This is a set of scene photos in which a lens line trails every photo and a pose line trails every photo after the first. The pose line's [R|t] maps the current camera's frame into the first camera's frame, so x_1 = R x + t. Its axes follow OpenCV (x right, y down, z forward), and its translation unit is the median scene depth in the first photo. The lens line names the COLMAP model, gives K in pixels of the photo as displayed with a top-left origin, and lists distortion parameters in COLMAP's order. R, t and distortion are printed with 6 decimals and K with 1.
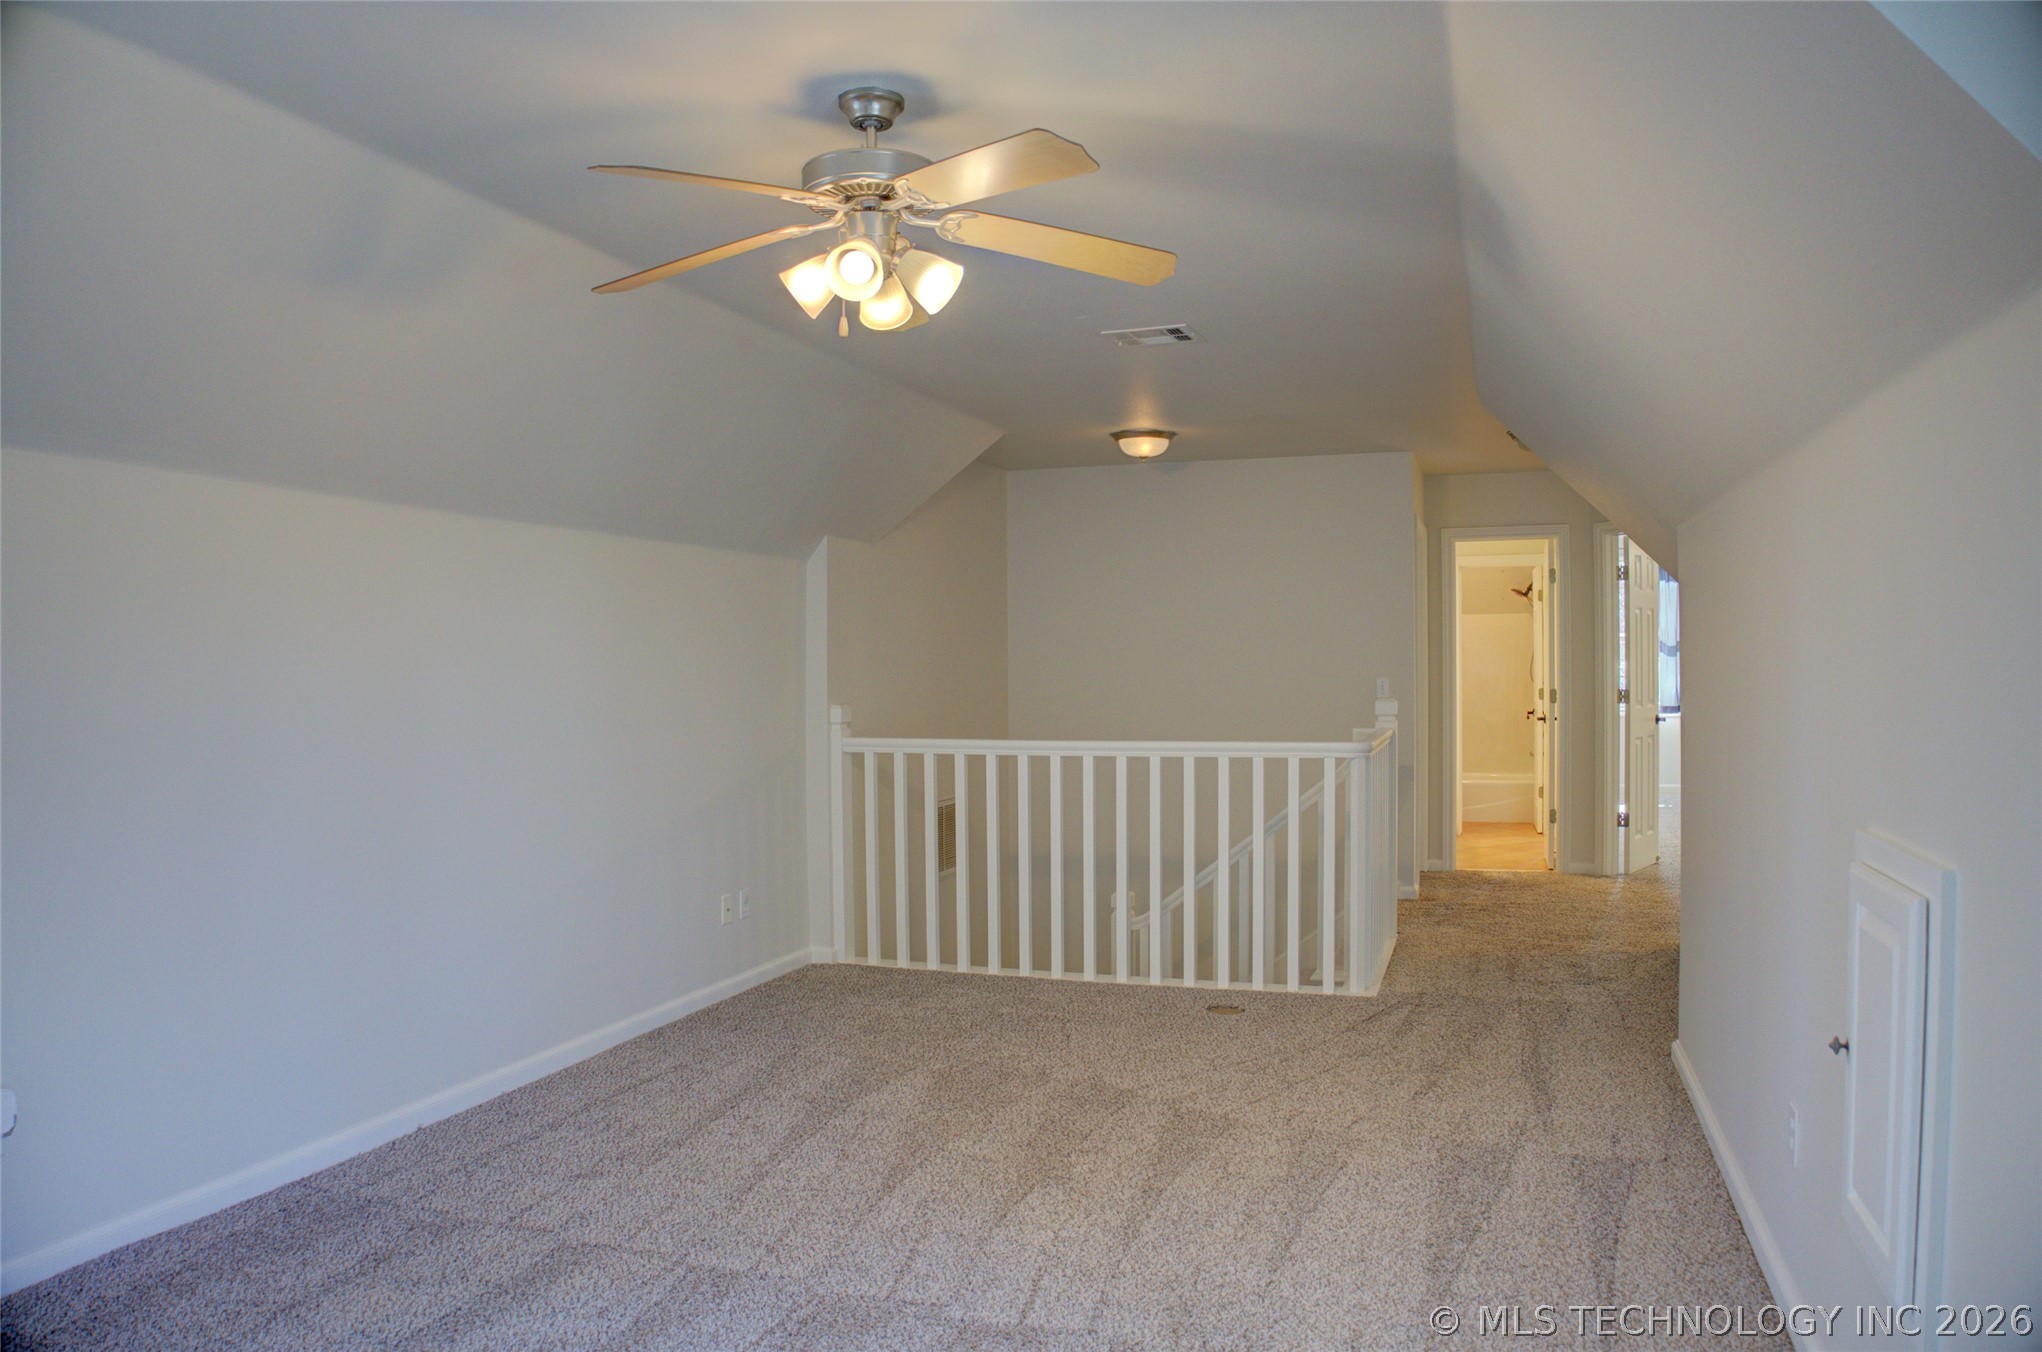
lens RADIAL K [[1347.8, 0, 1027.4], [0, 1347.8, 683.1], [0, 0, 1]] dist [-0.245722, 0.265609]
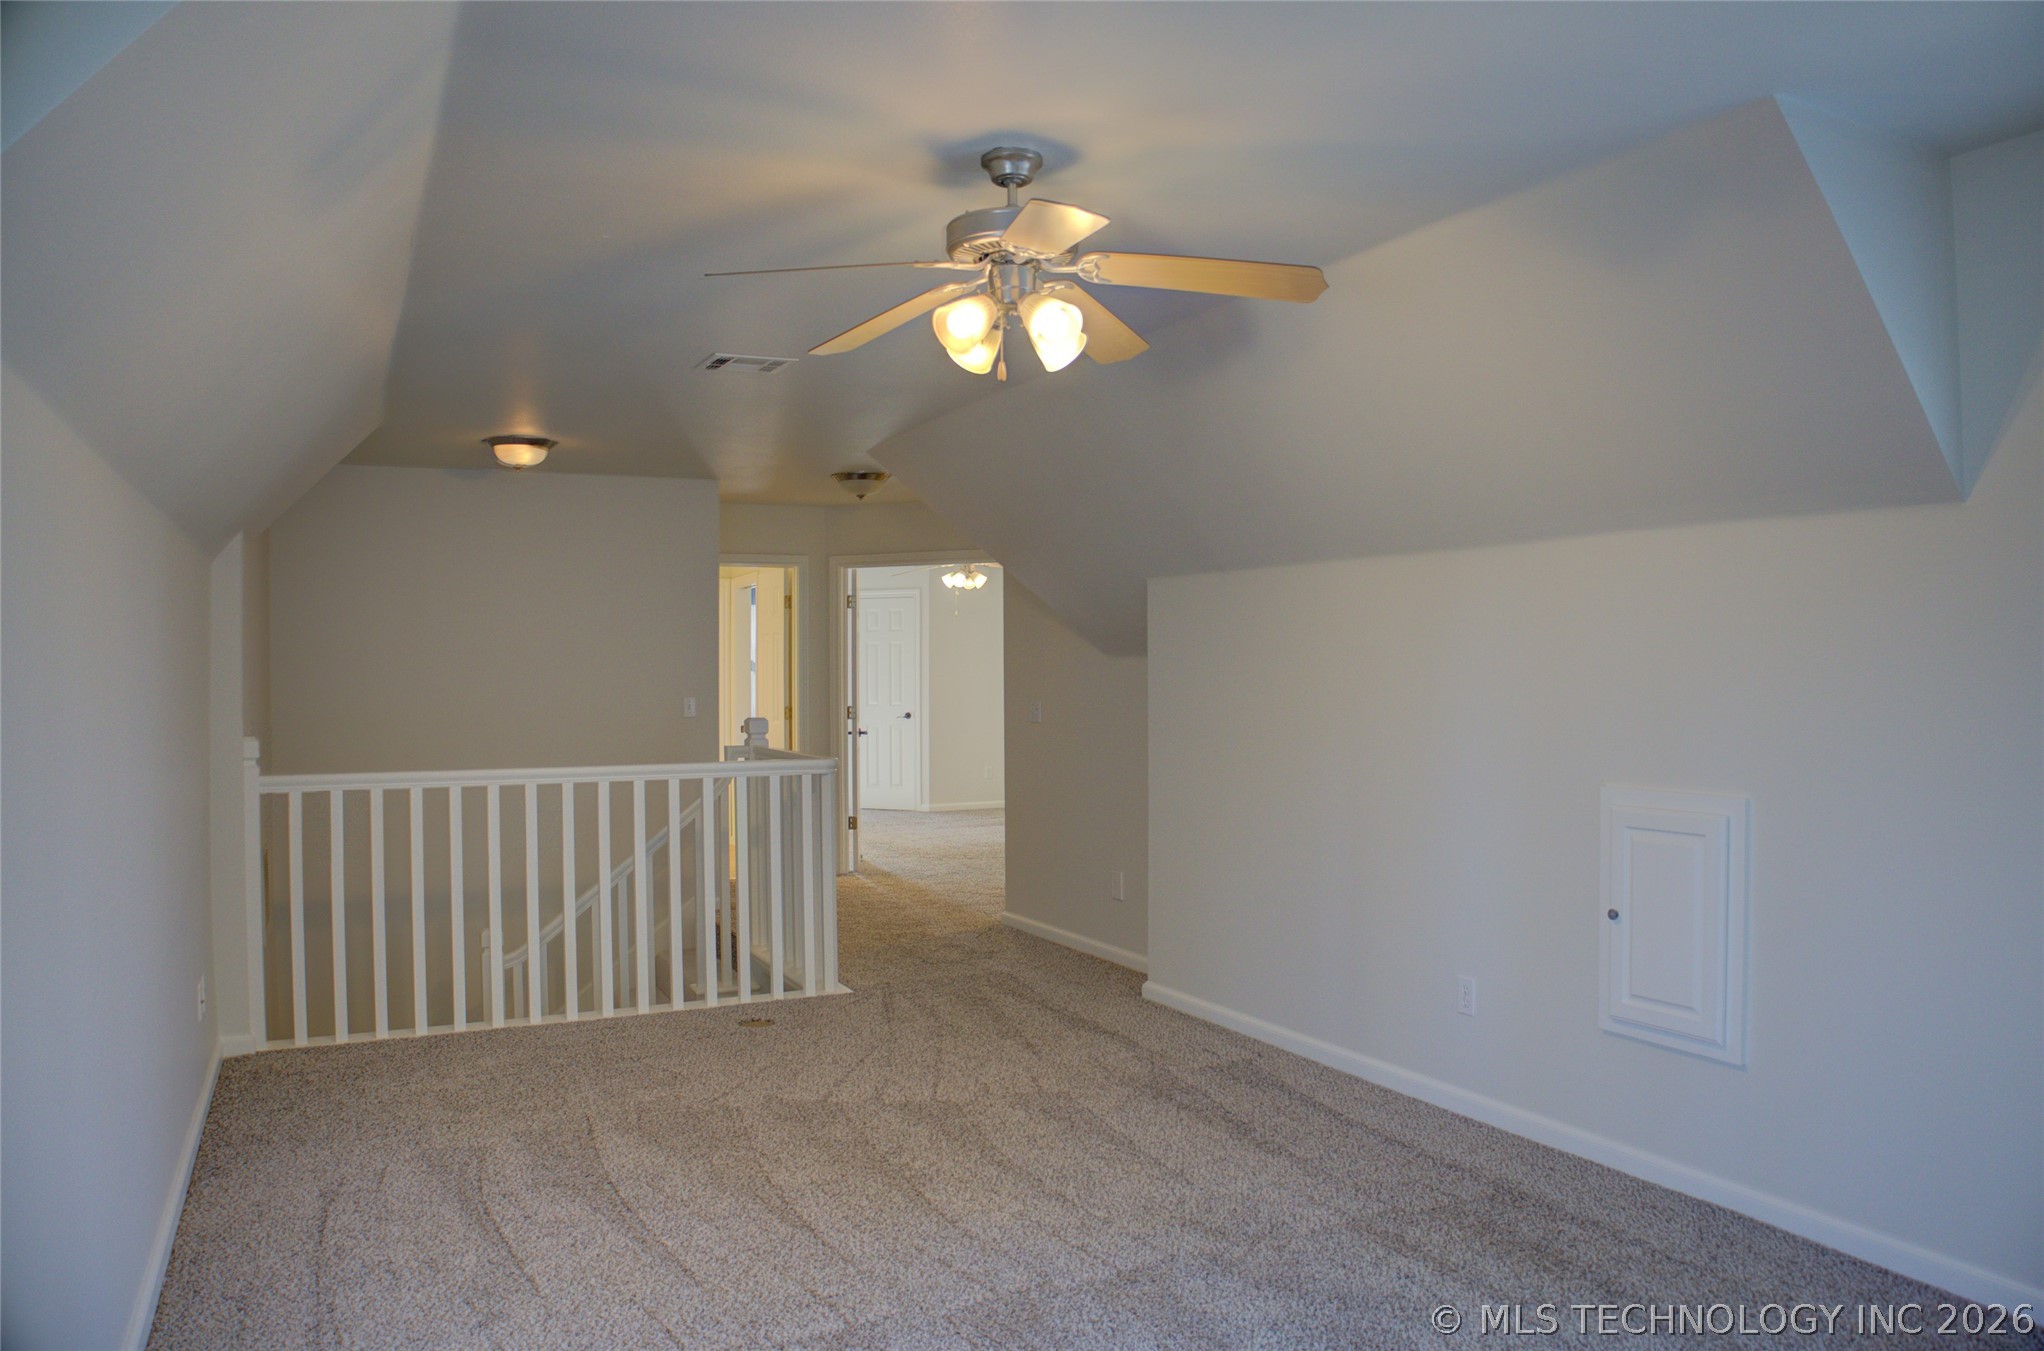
lens RADIAL K [[1367.1, 0, 1029.1], [0, 1367.1, 664.6], [0, 0, 1]] dist [-0.157966, 0.093853]
pose [[0.713350, -0.000264, 0.700807, -0.422763], [0.017119, 0.999708, -0.017048, -0.008069], [-0.700598, 0.024158, 0.713147, 0.102775]]
